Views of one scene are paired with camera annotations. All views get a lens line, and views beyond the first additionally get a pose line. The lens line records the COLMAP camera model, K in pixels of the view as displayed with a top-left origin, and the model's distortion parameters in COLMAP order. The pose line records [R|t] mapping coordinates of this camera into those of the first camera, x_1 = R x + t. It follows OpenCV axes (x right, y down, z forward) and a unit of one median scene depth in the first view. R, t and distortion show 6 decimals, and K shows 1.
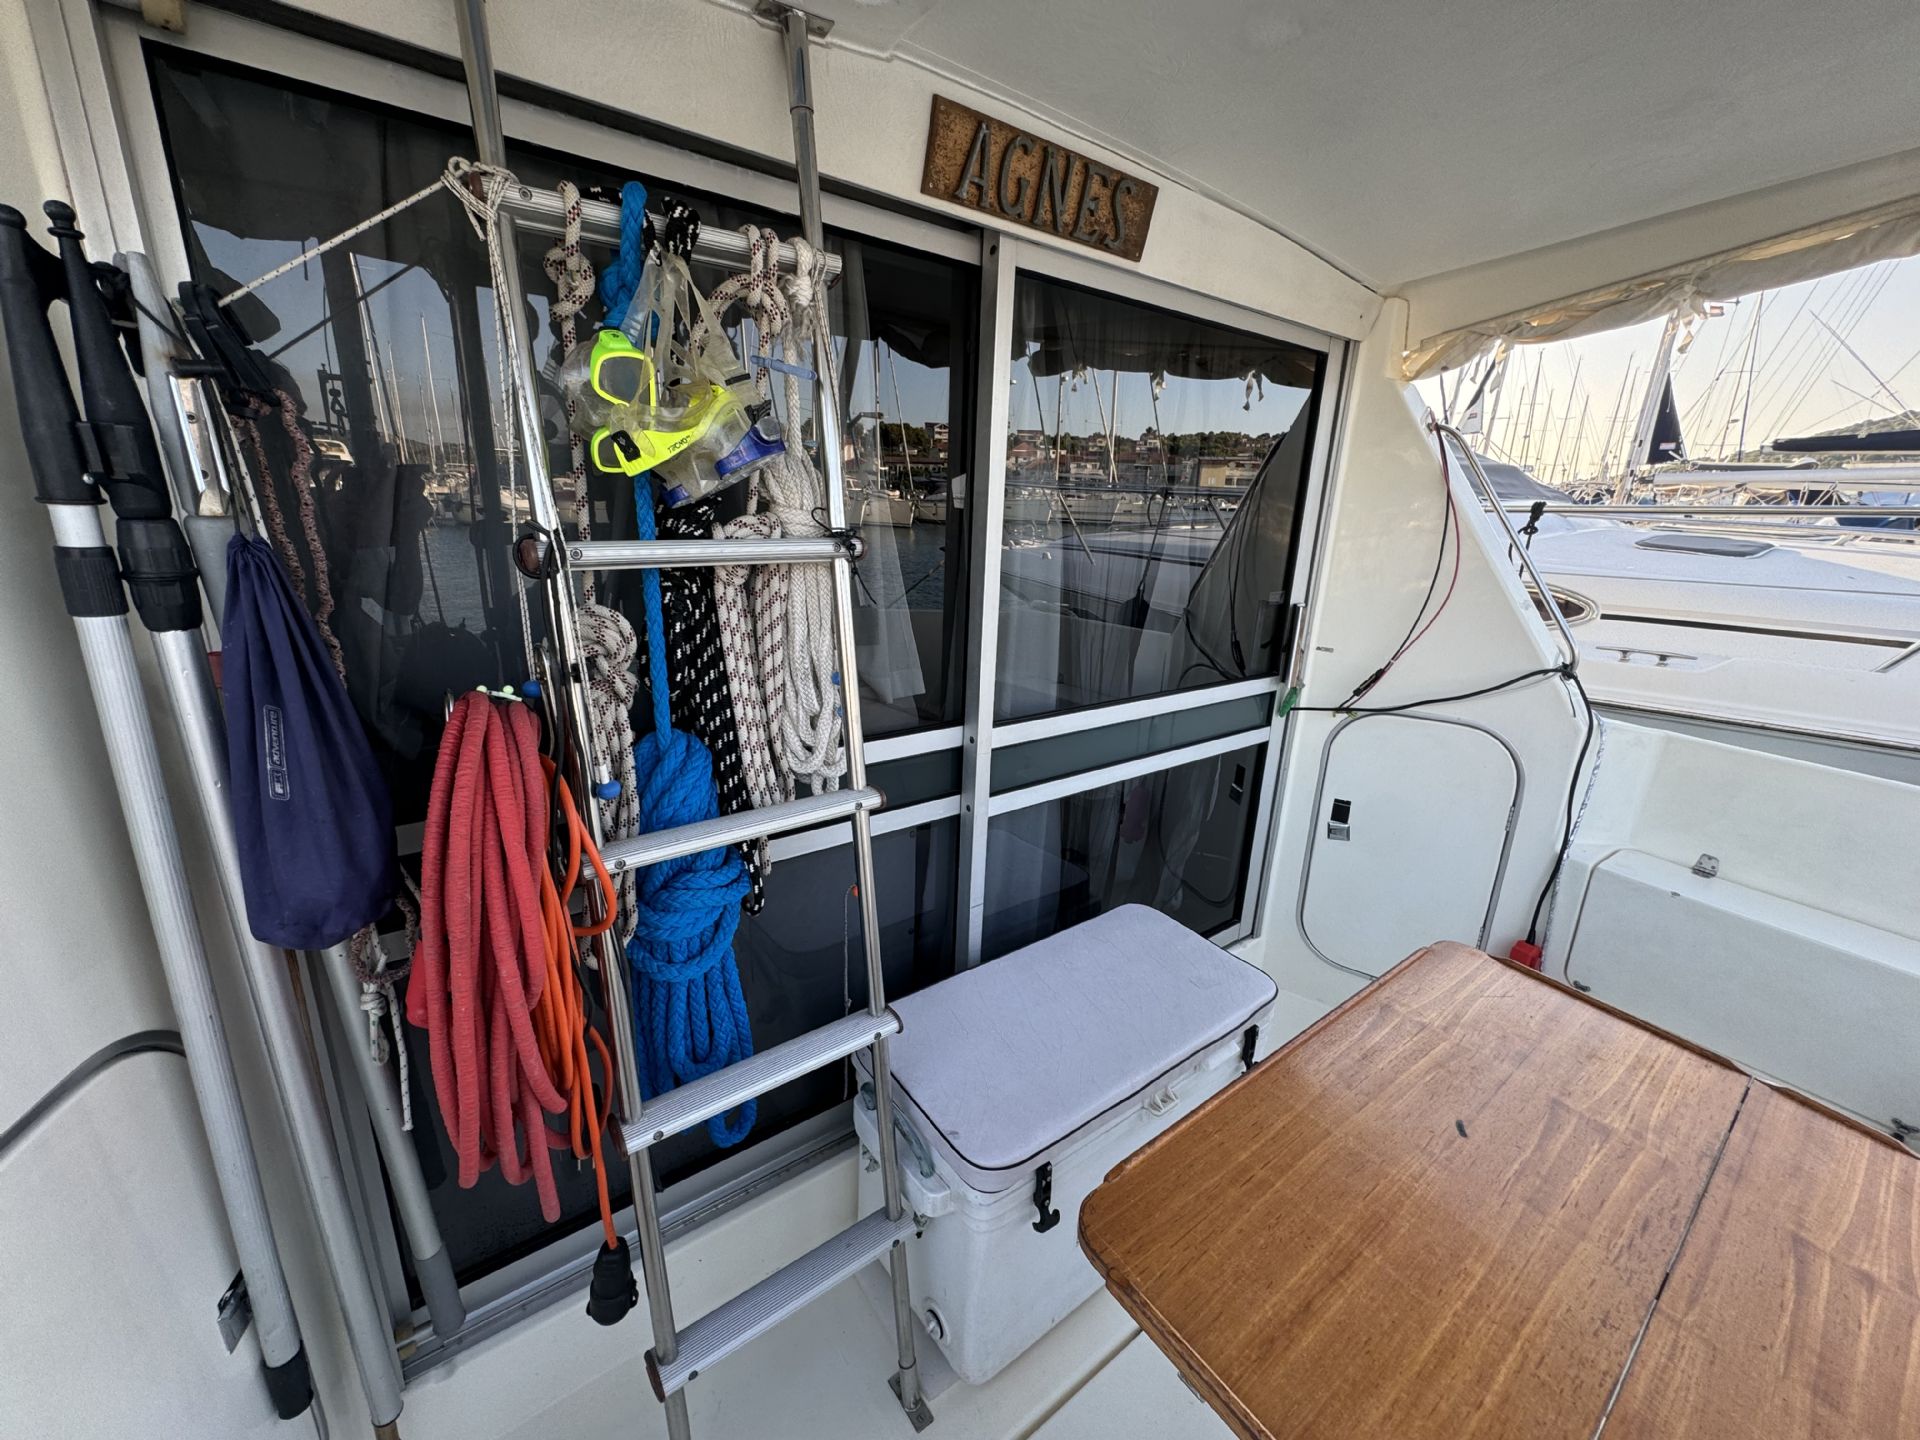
lens RADIAL K [[758.3, 0, 952.8], [0, 758.3, 713.3], [0, 0, 1]] dist [-0.010063, 0.002371]
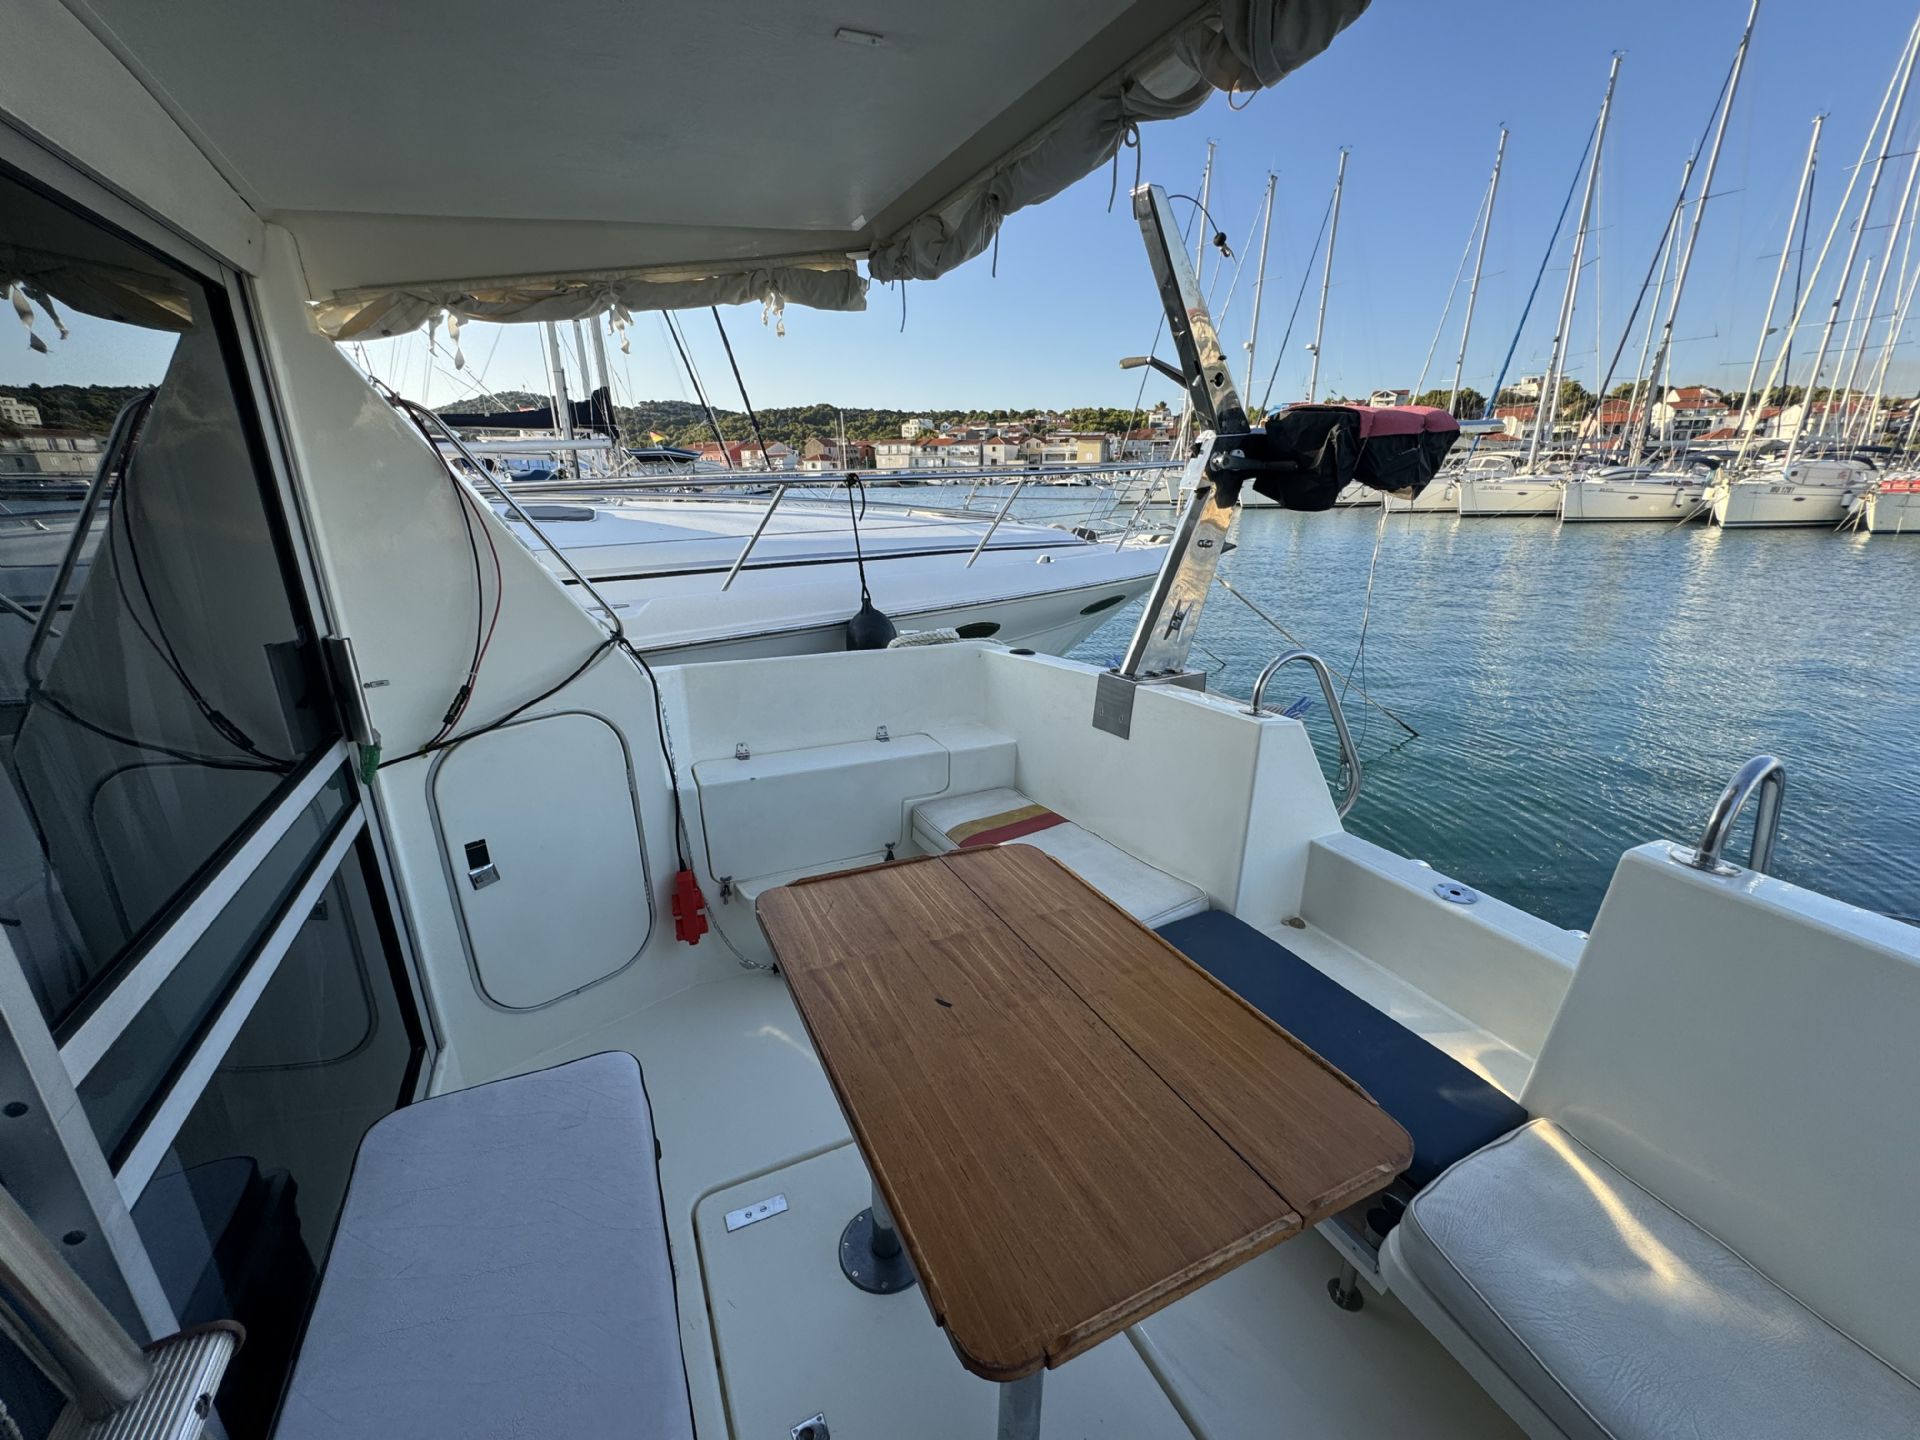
lens RADIAL K [[758.3, 0, 952.8], [0, 758.3, 713.3], [0, 0, 1]] dist [-0.010063, 0.002371]
pose [[0.186531, -0.320440, 0.928722, -0.146645], [0.294234, 0.920143, 0.258384, -0.090842], [-0.937354, 0.225066, 0.265919, 0.260230]]
